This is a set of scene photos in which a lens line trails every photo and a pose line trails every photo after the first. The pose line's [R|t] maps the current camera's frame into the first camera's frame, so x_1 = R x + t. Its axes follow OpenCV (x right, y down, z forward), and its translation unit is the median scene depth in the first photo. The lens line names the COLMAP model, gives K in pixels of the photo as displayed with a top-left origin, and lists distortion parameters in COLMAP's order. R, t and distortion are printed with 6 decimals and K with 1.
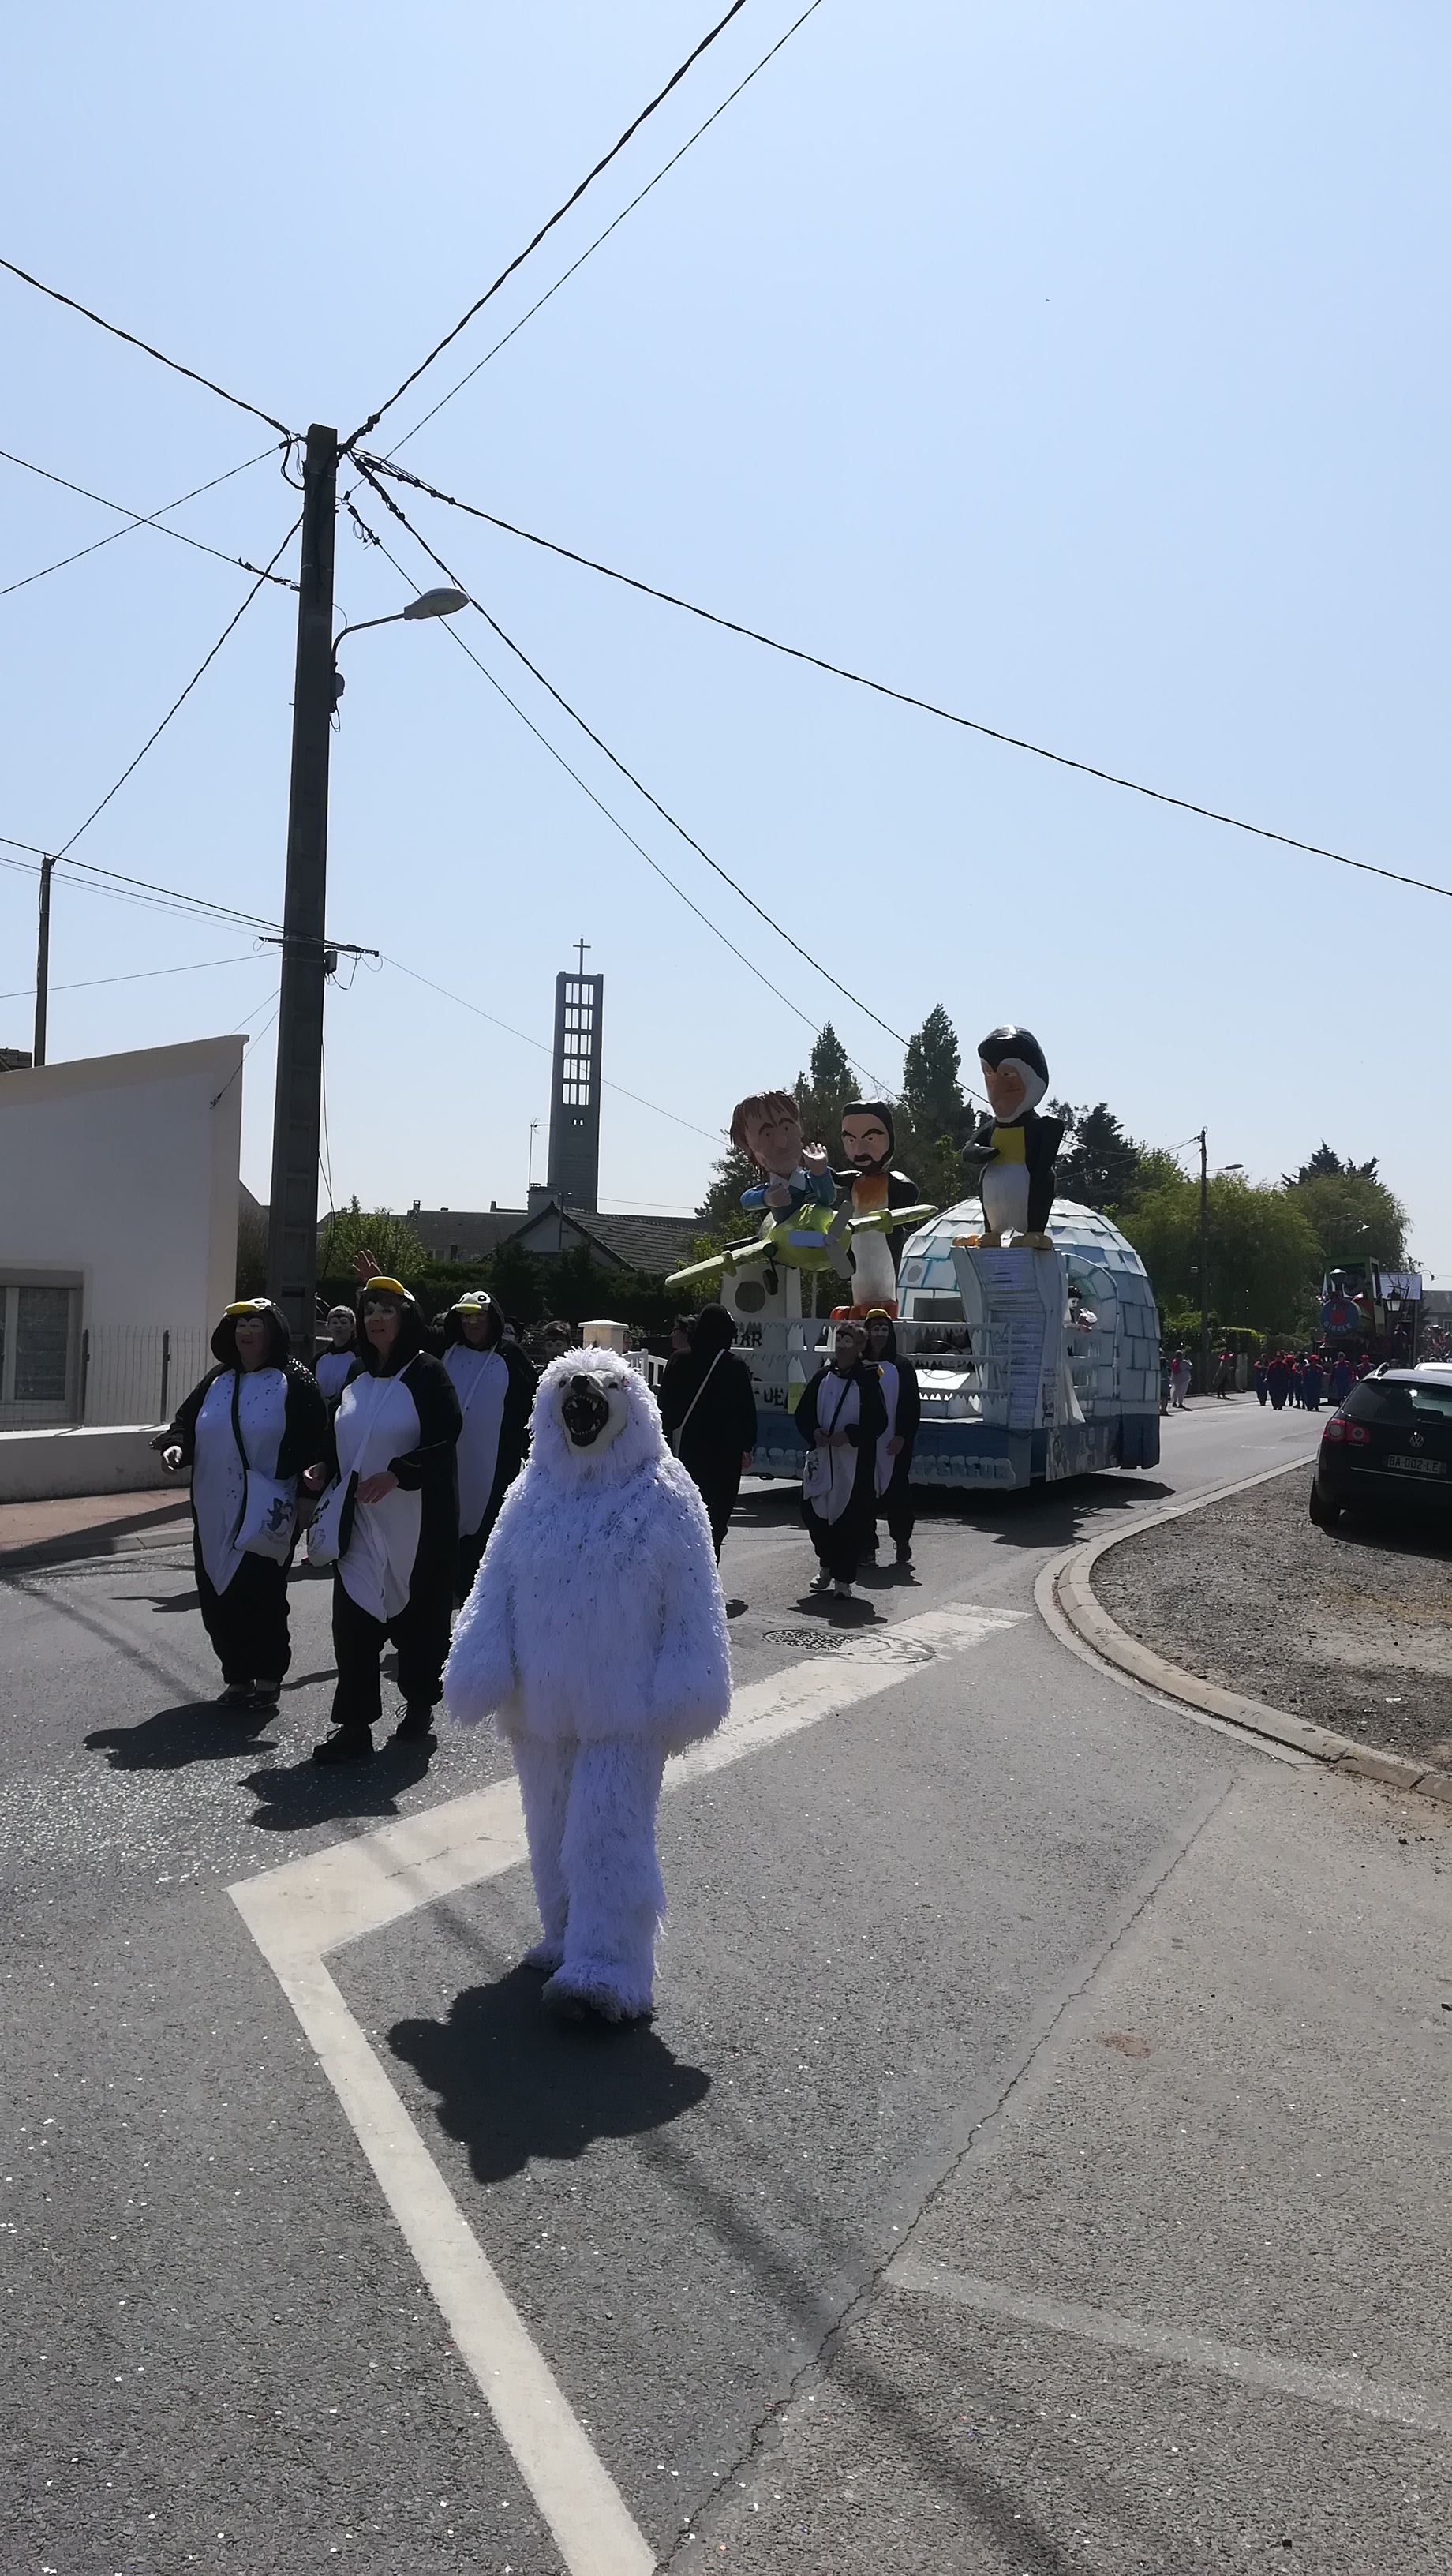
lens RADIAL K [[2127.0, 0, 748.0], [0, 2127.0, 1296.8], [0, 0, 1]] dist [0.080926, -0.133158]
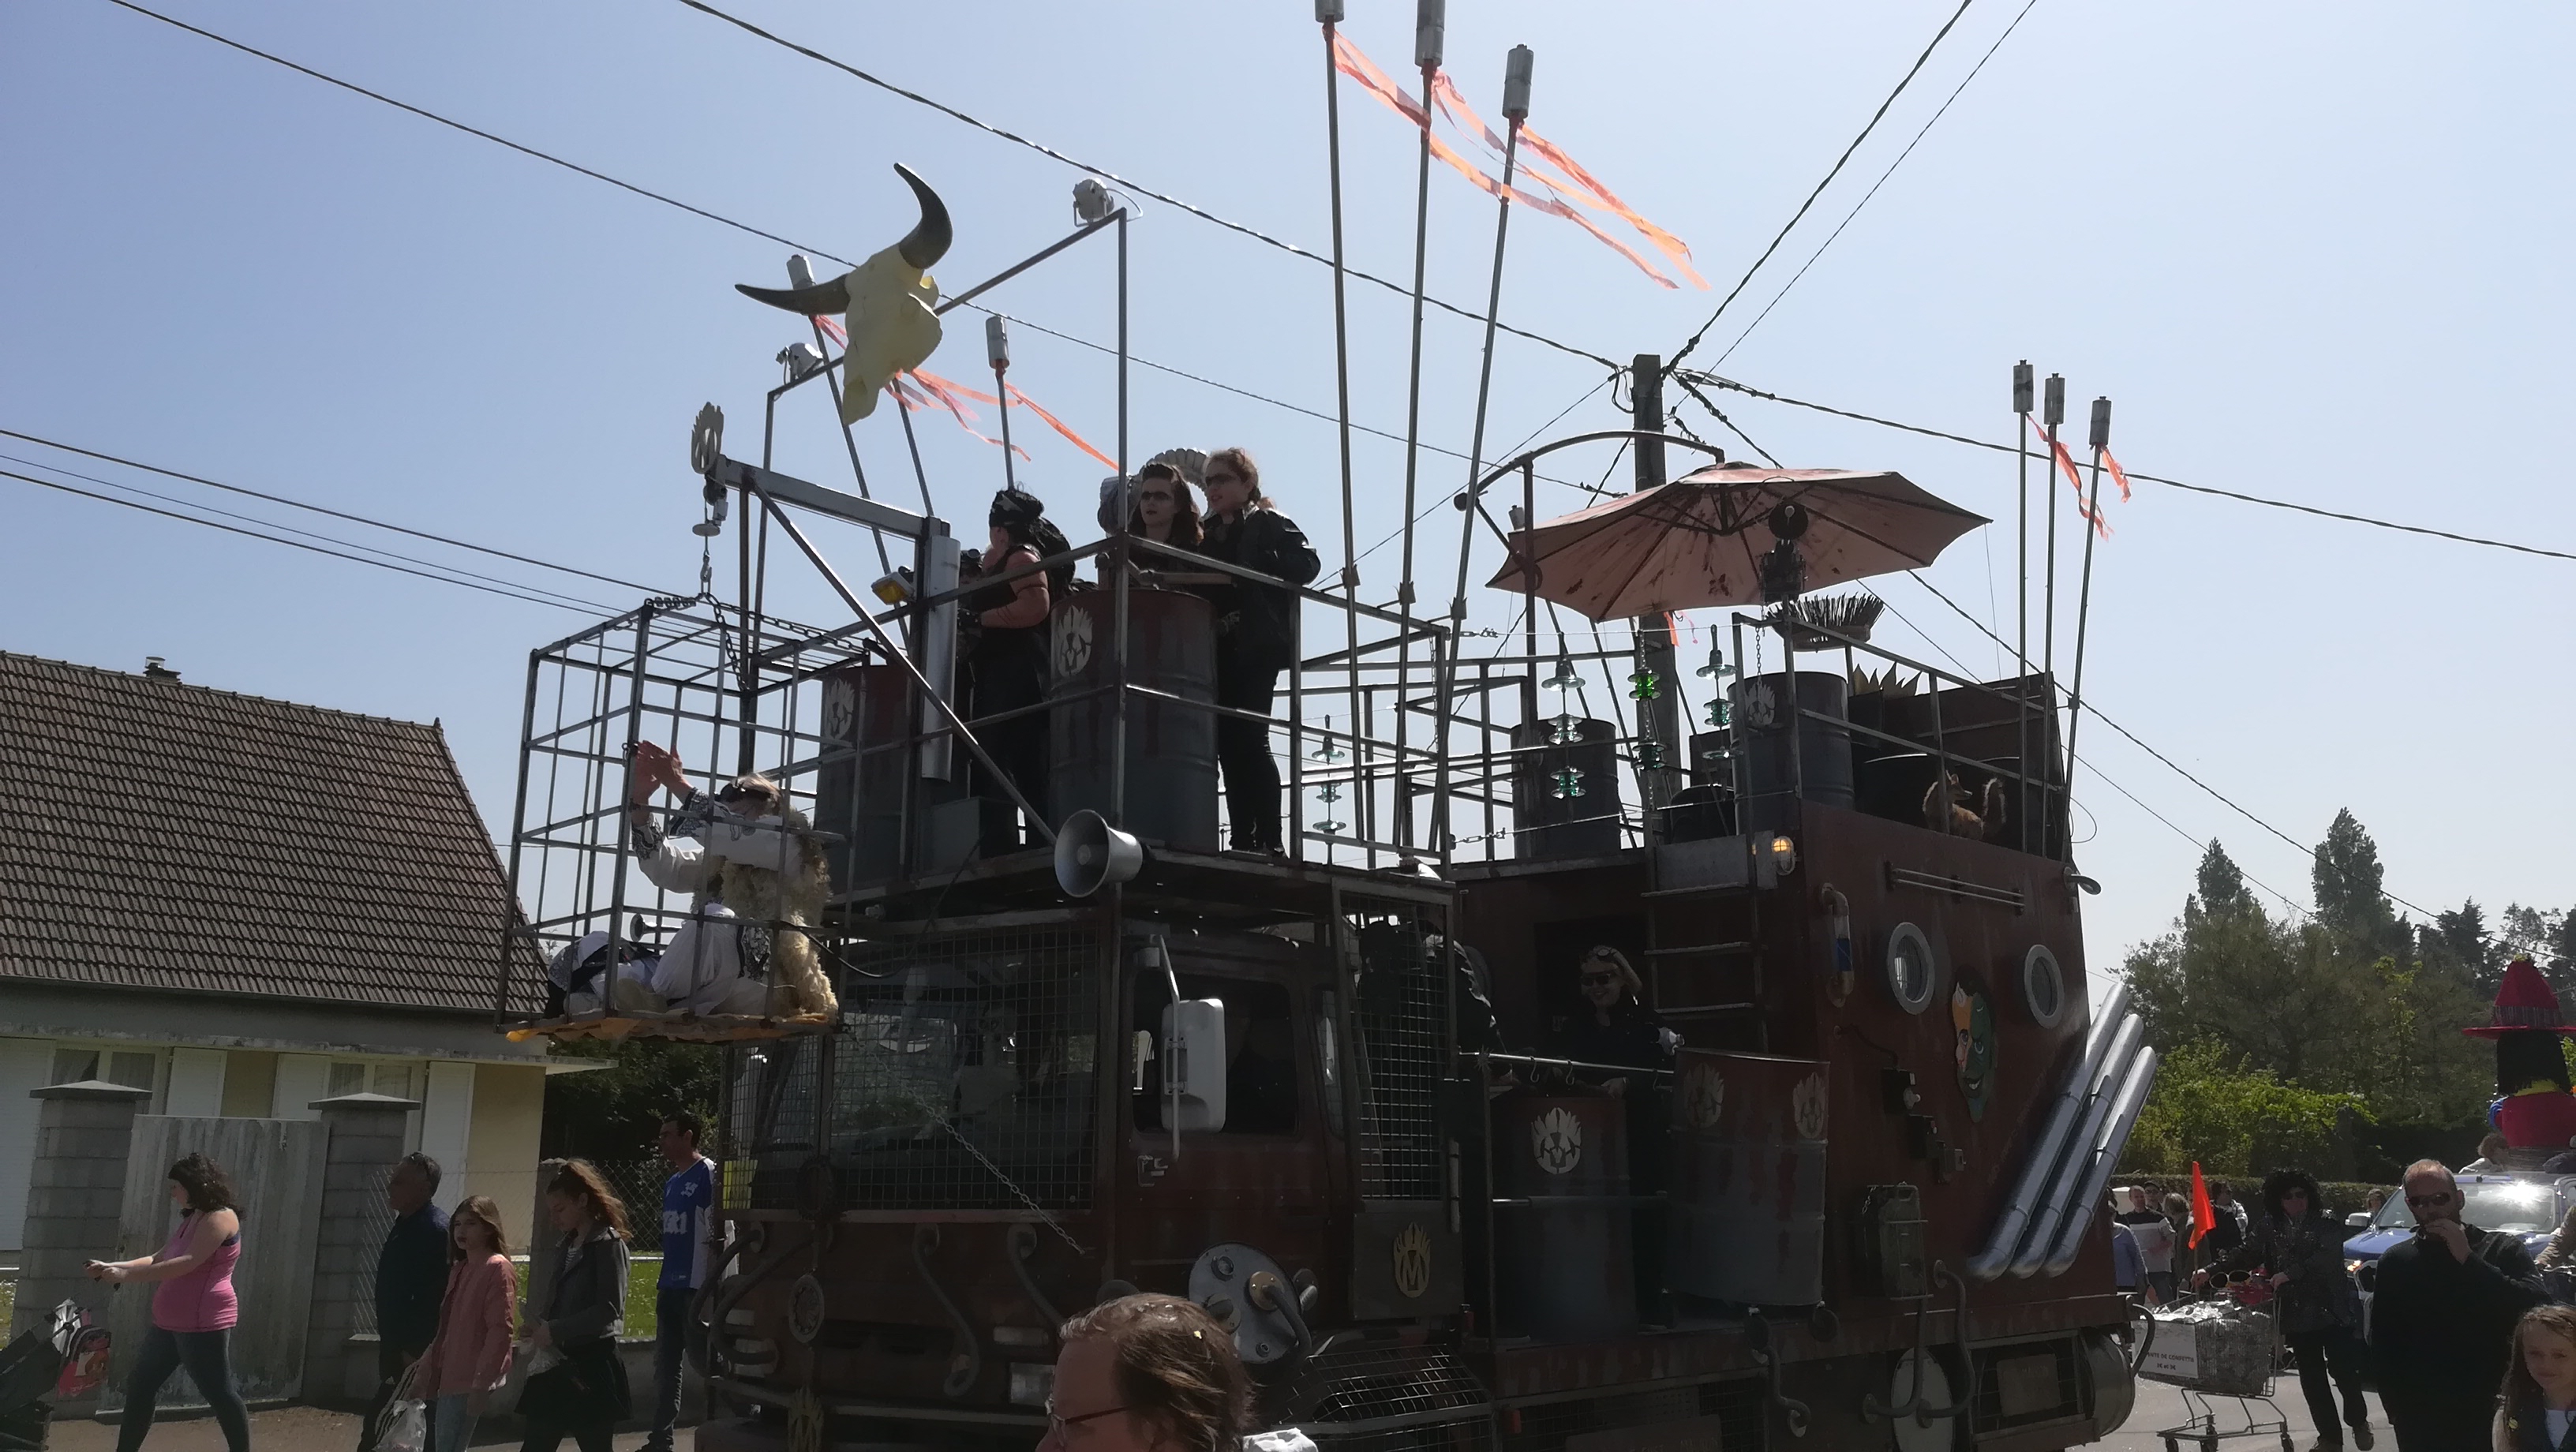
lens RADIAL K [[2127.0, 0, 1216.6], [0, 2127.0, 702.8], [0, 0, 1]] dist [0.080926, -0.133158]
pose [[0.919246, -0.117874, -0.375624, -0.010229], [0.035533, 0.975071, -0.219028, -0.000794], [0.392078, 0.187994, 0.900518, -0.032380]]
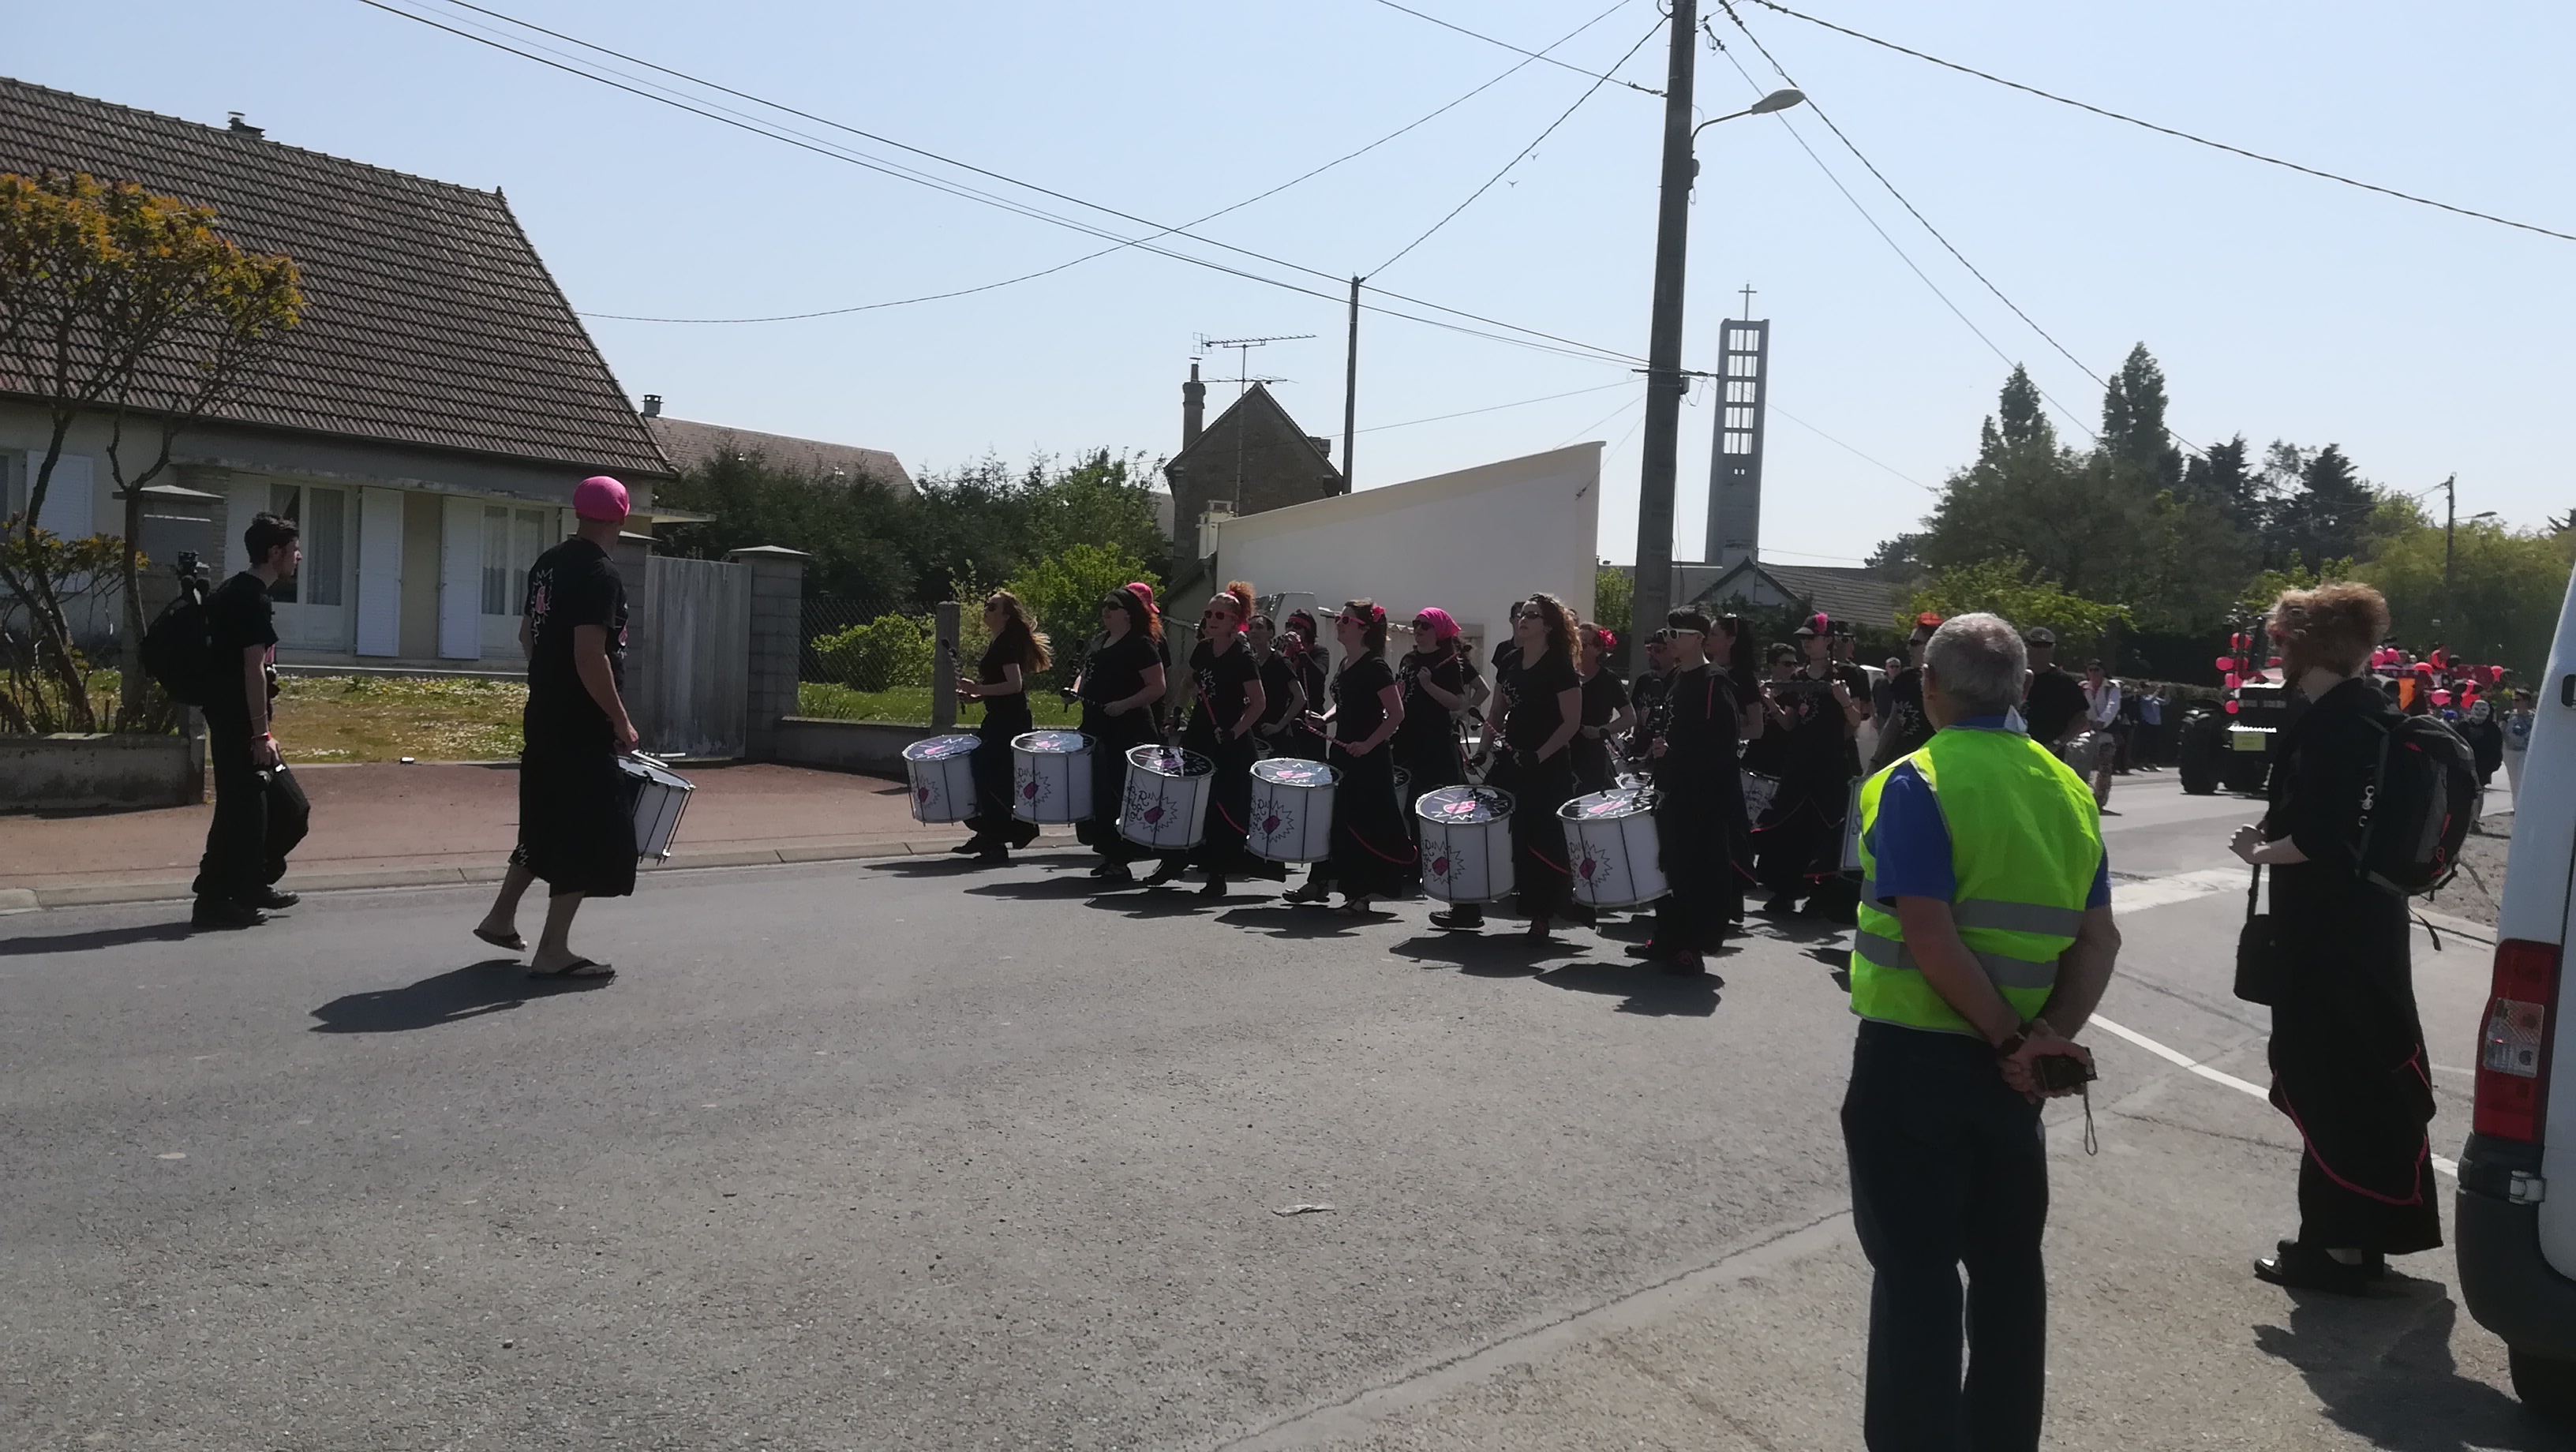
lens RADIAL K [[2127.0, 0, 1261.4], [0, 2127.0, 740.0], [0, 0, 1]] dist [0.080926, -0.133158]
pose [[0.957378, 0.018319, -0.288256, -0.059527], [-0.005810, 0.999006, 0.044190, 0.001945], [0.288779, -0.040631, 0.956533, -0.300494]]
